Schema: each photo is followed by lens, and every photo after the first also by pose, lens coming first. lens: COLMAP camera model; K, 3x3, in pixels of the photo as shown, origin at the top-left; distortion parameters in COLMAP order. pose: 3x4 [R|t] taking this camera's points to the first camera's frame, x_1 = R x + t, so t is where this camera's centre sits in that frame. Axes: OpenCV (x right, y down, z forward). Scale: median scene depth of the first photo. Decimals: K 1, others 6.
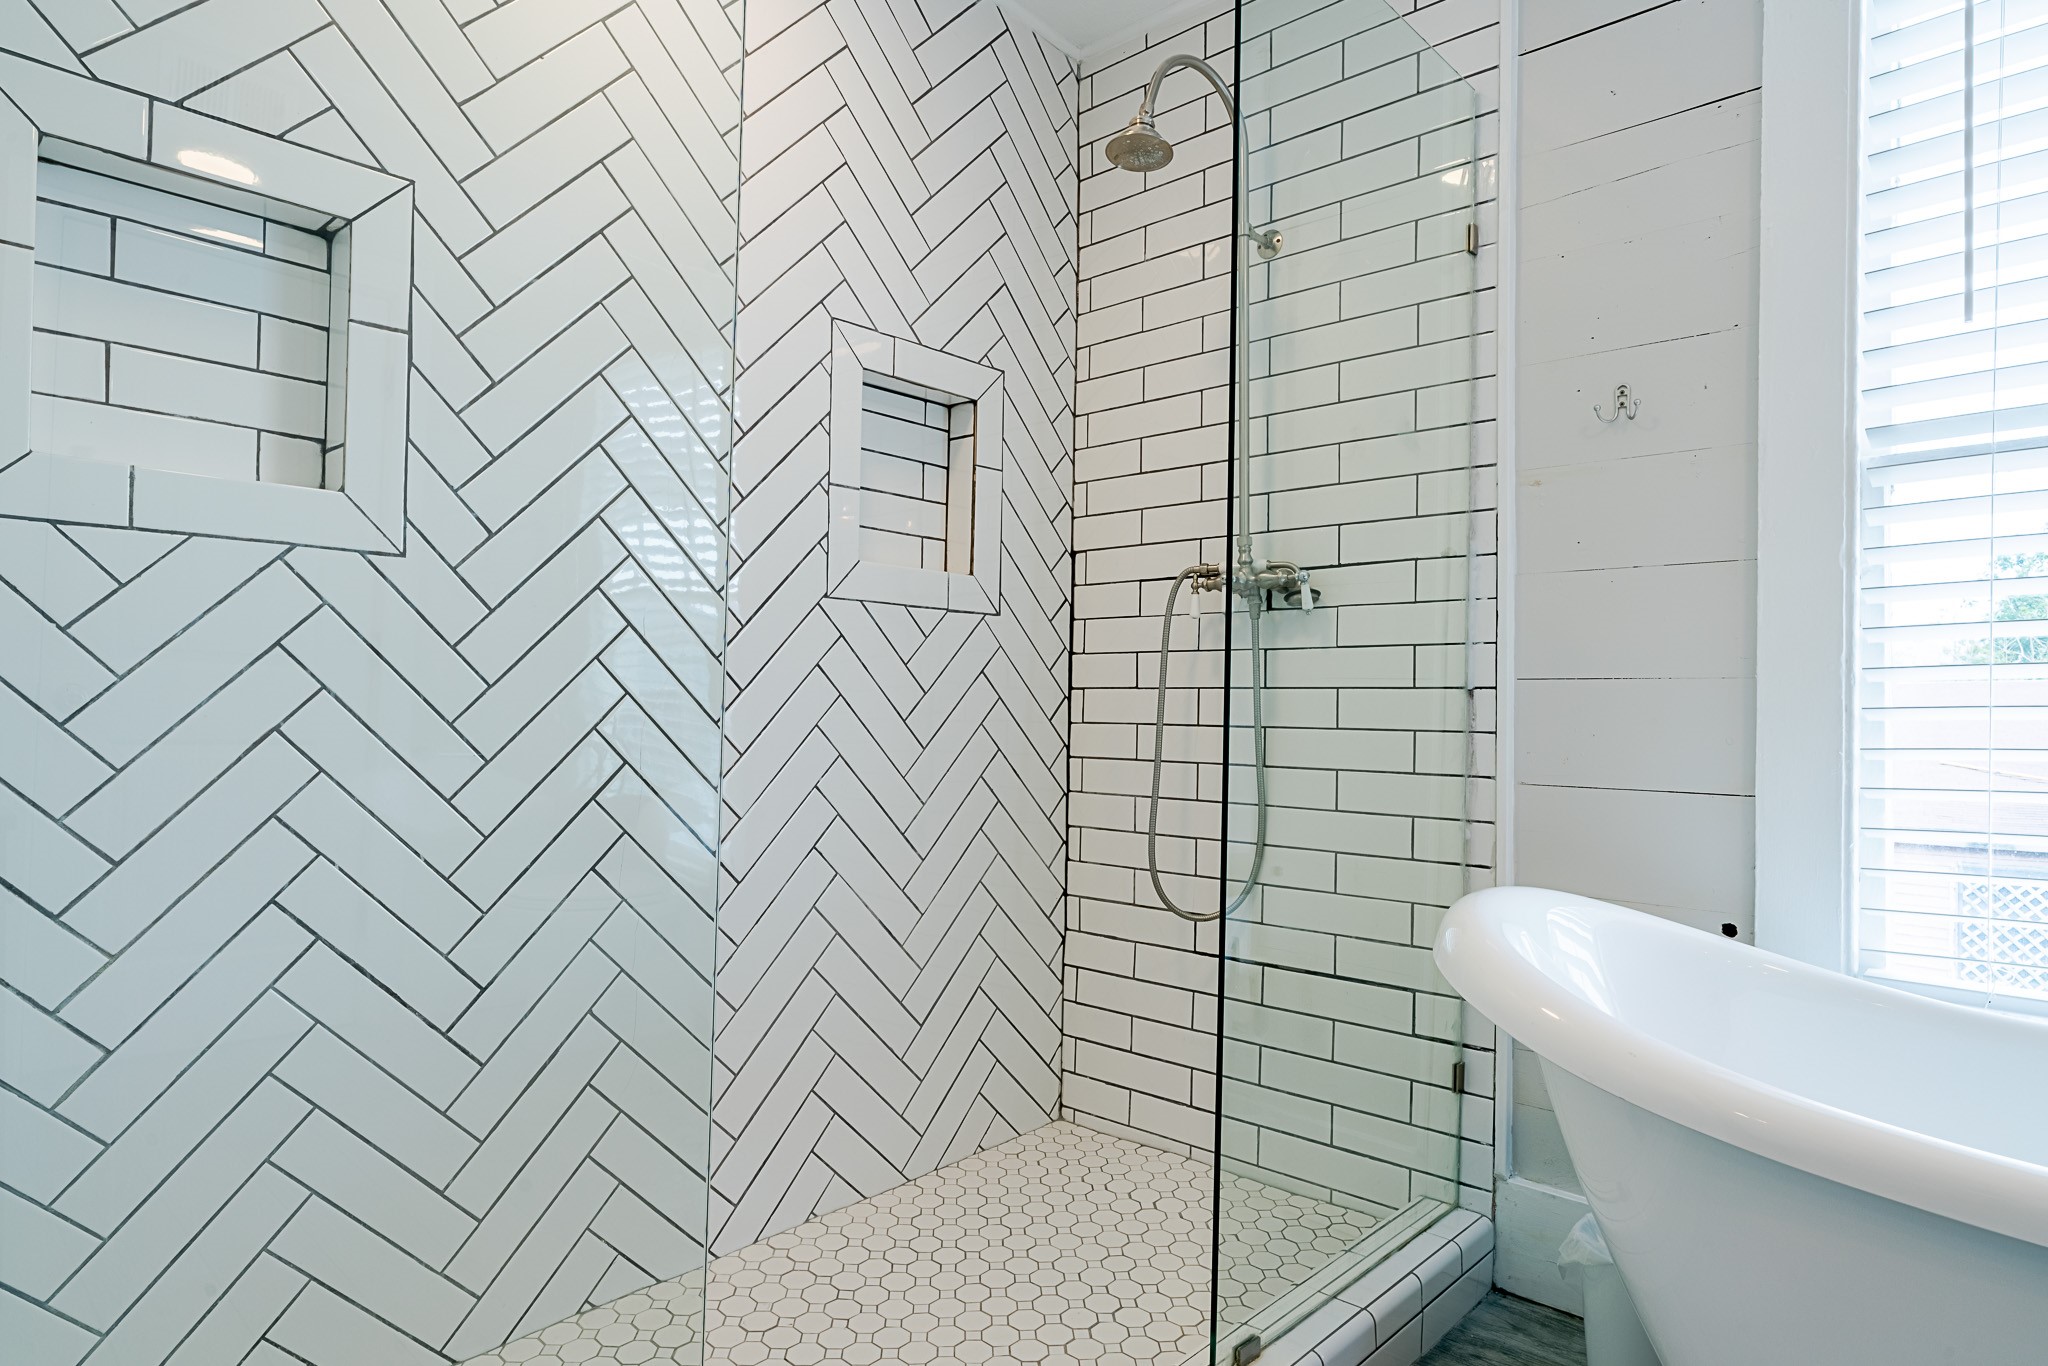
lens RADIAL K [[1168.3, 0, 1021.2], [0, 1168.3, 685.9], [0, 0, 1]] dist [-0.003436, 0.002151]
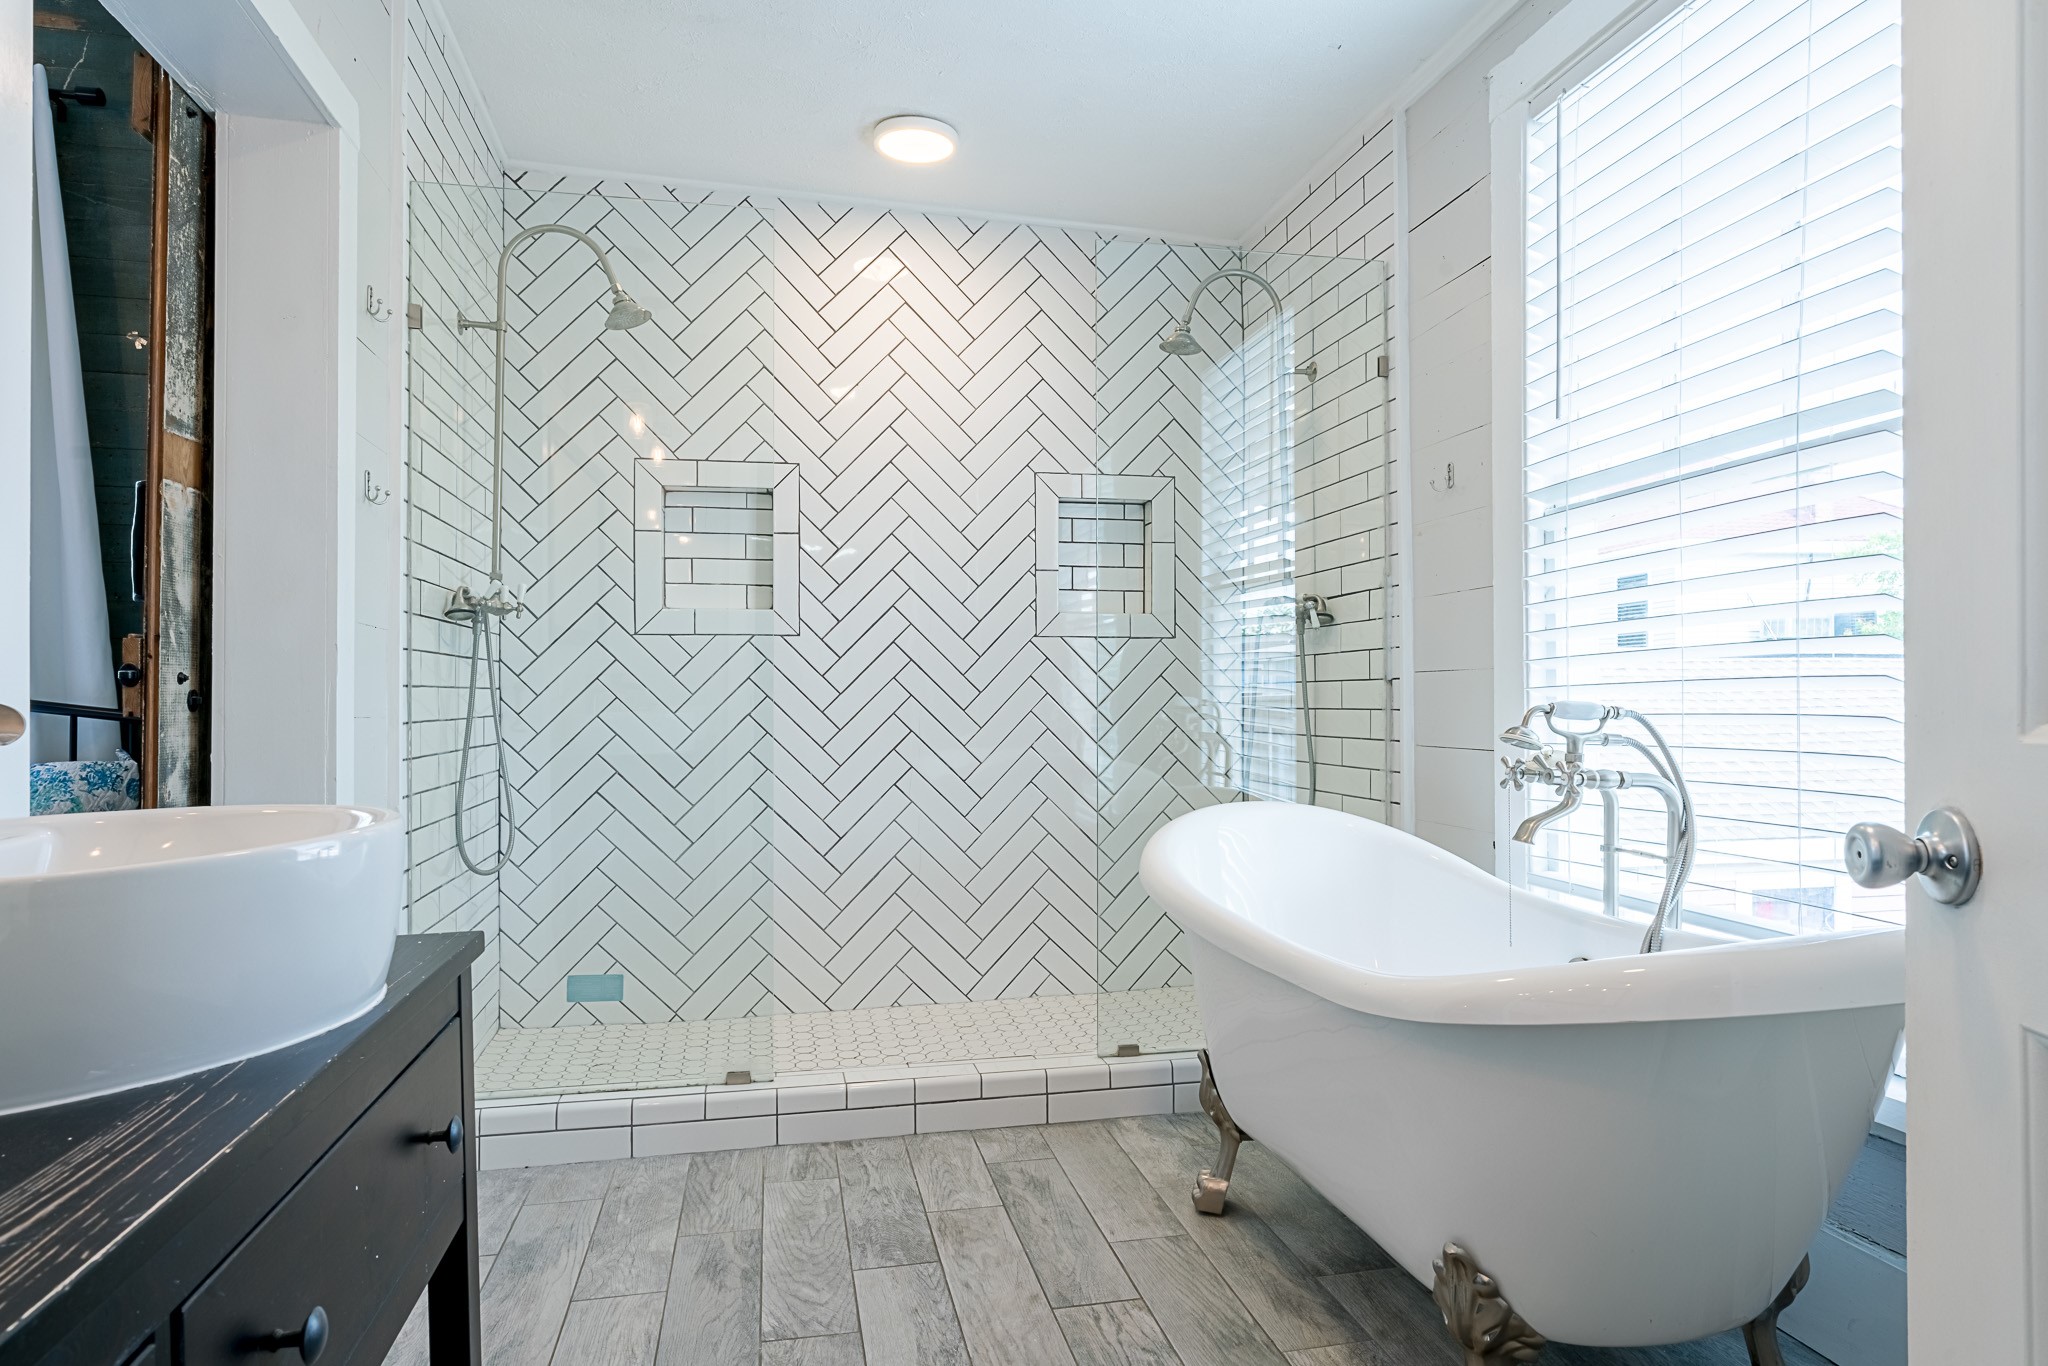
lens RADIAL K [[1159.9, 0, 1016.4], [0, 1159.9, 687.3], [0, 0, 1]] dist [-0.008401, 0.005484]
pose [[0.819540, -0.025763, -0.572442, 0.837733], [0.028029, 0.999595, -0.004860, 0.006451], [0.572336, -0.012062, 0.819931, -0.442108]]
